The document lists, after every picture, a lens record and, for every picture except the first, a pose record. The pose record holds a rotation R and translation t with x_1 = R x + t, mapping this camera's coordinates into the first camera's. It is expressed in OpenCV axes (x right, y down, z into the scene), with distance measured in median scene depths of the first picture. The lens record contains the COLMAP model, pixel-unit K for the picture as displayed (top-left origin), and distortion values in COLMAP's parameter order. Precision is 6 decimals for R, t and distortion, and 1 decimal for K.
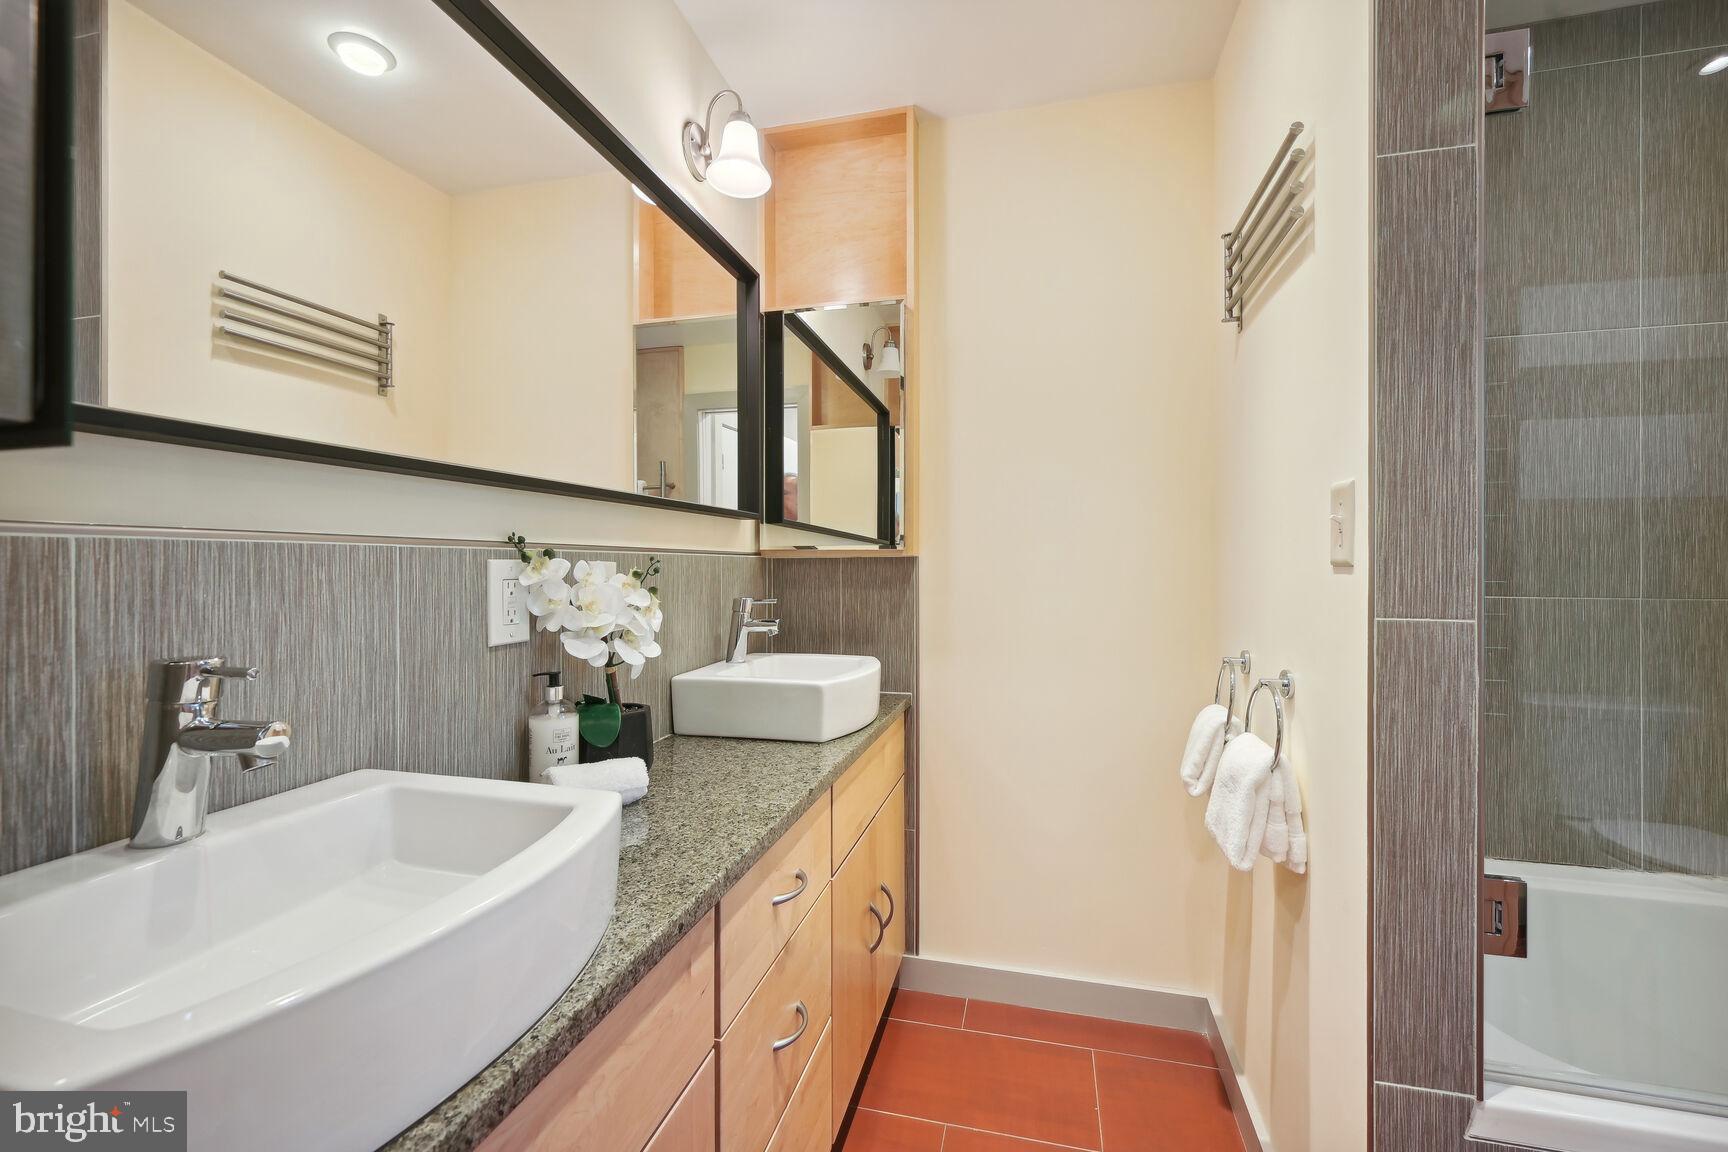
lens RADIAL K [[706.8, 0, 864.2], [0, 706.8, 571.4], [0, 0, 1]] dist [-0.000067, -0.000166]
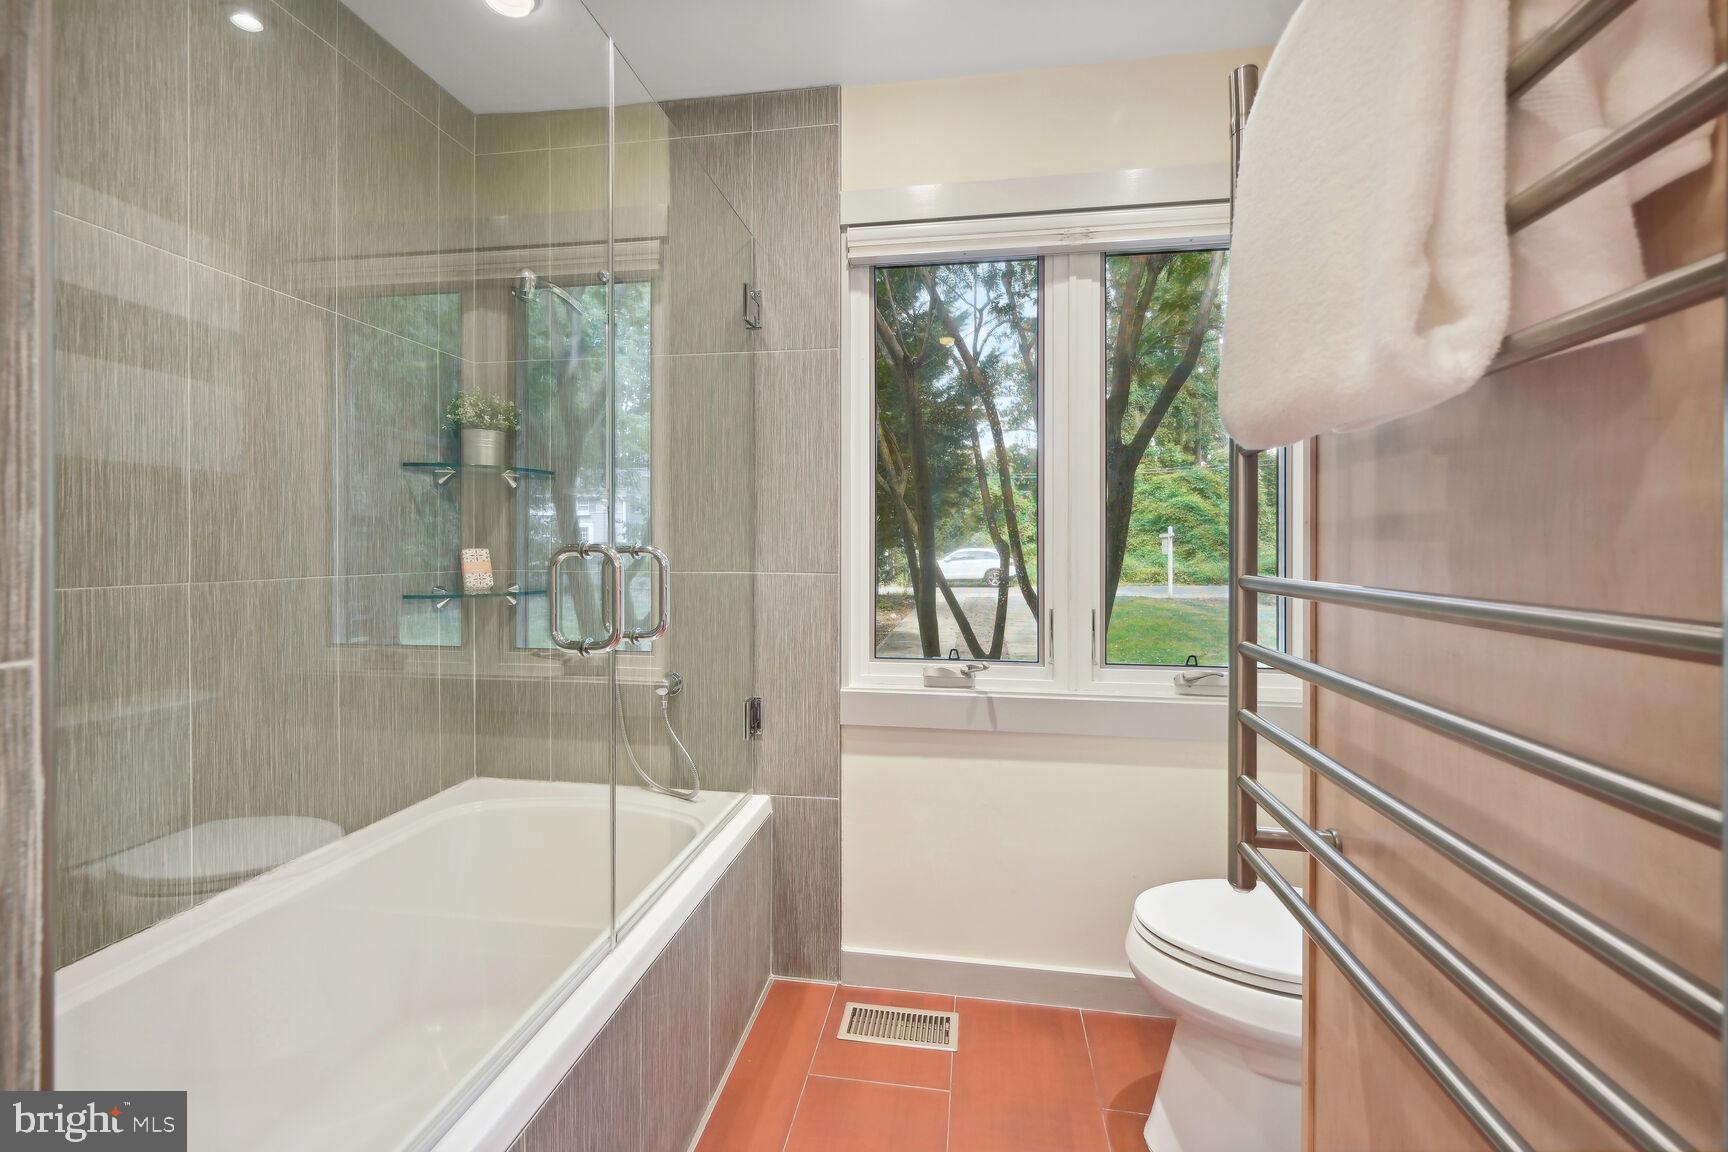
lens RADIAL K [[706.8, 0, 862.3], [0, 706.8, 545.6], [0, 0, 1]] dist [-0.000067, -0.000166]
pose [[-0.086404, 0.000830, 0.996260, 0.198758], [0.003930, 0.999992, -0.000492, -0.002538], [-0.996252, 0.003873, -0.086406, 0.279885]]
